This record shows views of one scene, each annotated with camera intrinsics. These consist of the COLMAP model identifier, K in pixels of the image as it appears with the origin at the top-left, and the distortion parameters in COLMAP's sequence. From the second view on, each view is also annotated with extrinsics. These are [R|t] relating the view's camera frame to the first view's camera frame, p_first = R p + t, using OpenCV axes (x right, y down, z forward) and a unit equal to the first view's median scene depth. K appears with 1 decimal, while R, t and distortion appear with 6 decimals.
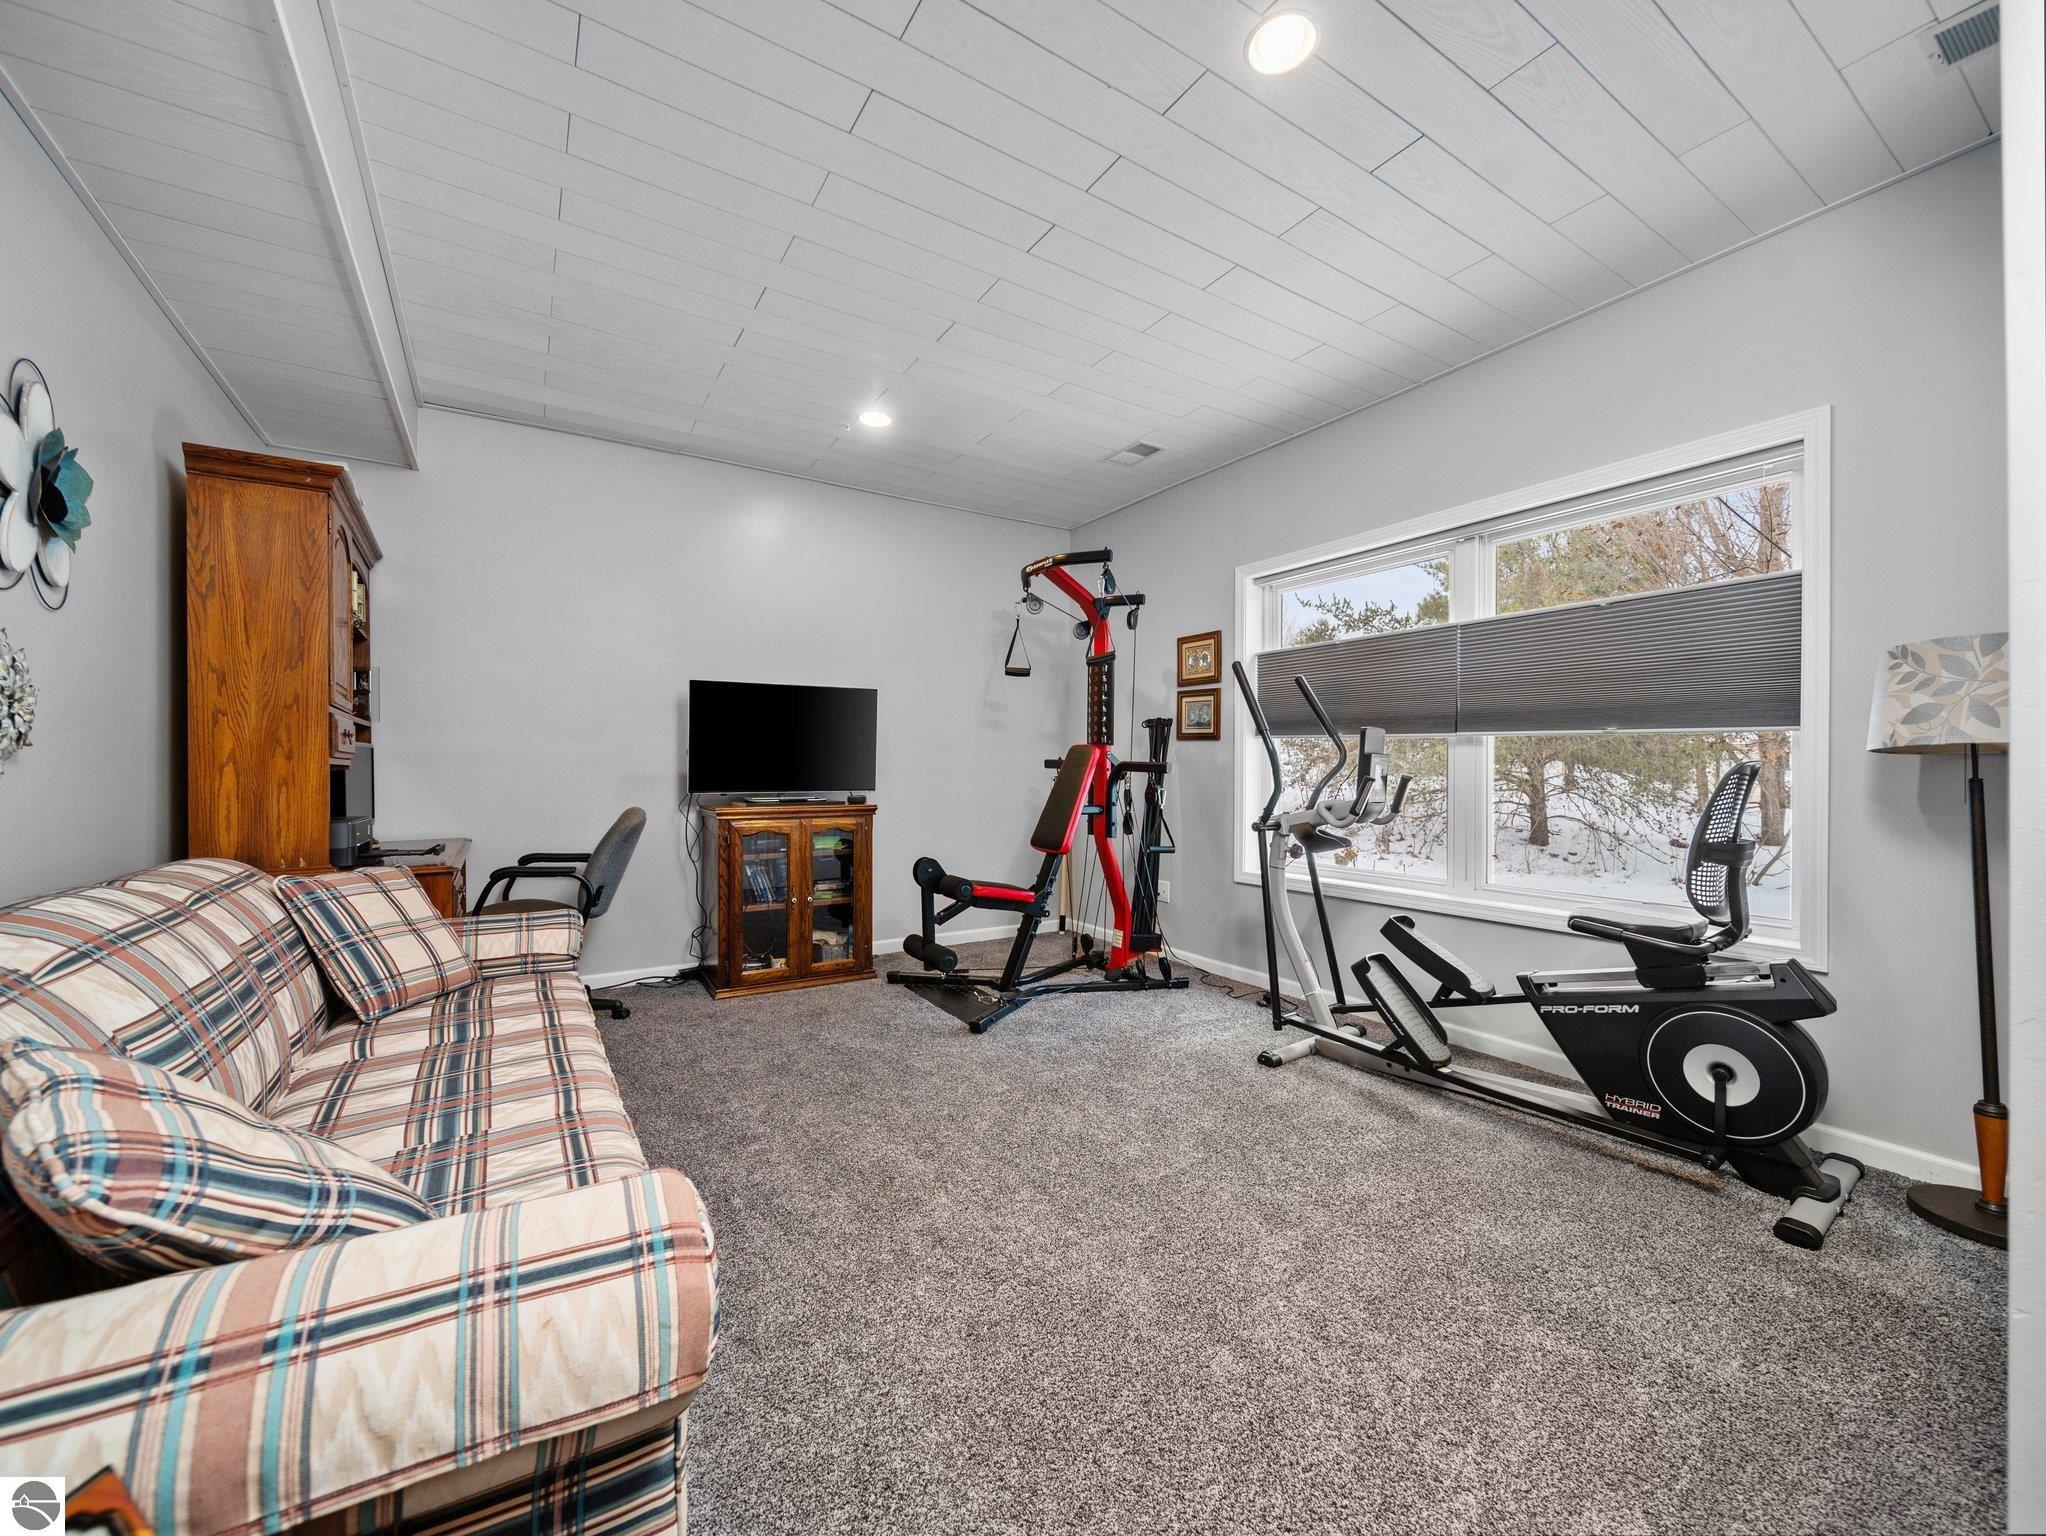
lens RADIAL K [[813.7, 0, 1023.0], [0, 813.7, 768.0], [0, 0, 1]] dist [-0.000049, -0.000130]
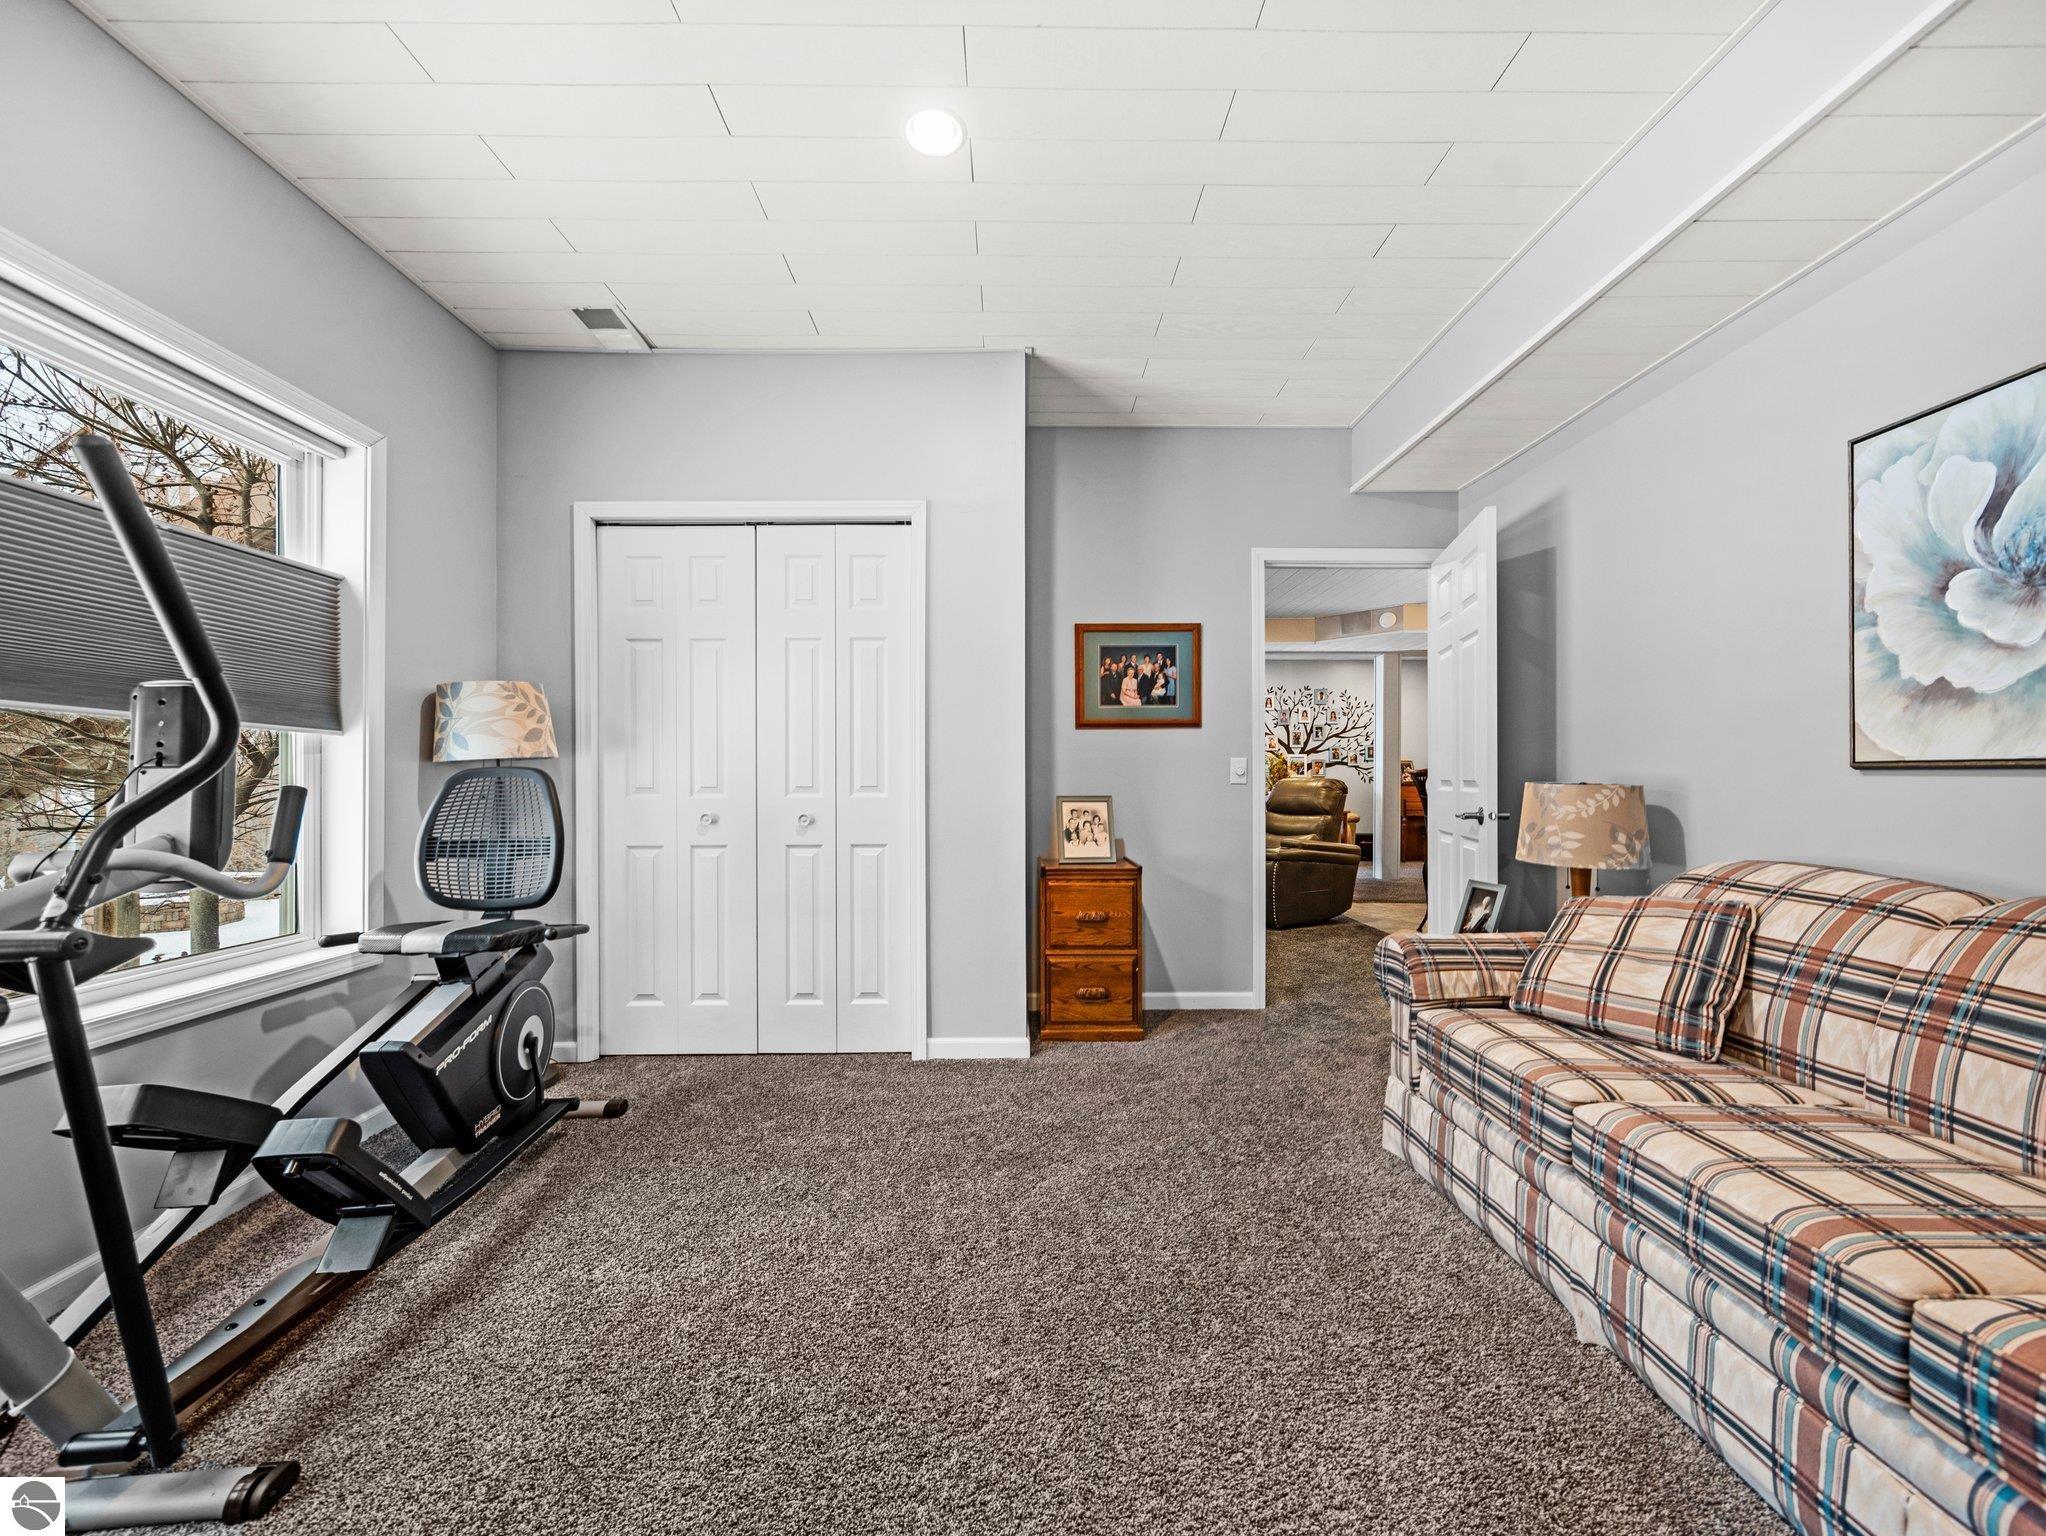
lens RADIAL K [[813.7, 0, 1023.0], [0, 813.7, 768.0], [0, 0, 1]] dist [-0.000049, -0.000130]
pose [[-0.748983, 0.006973, 0.662553, -0.497497], [0.006007, 0.999975, -0.003733, 0.003706], [-0.662562, 0.001183, -0.749006, 1.489011]]
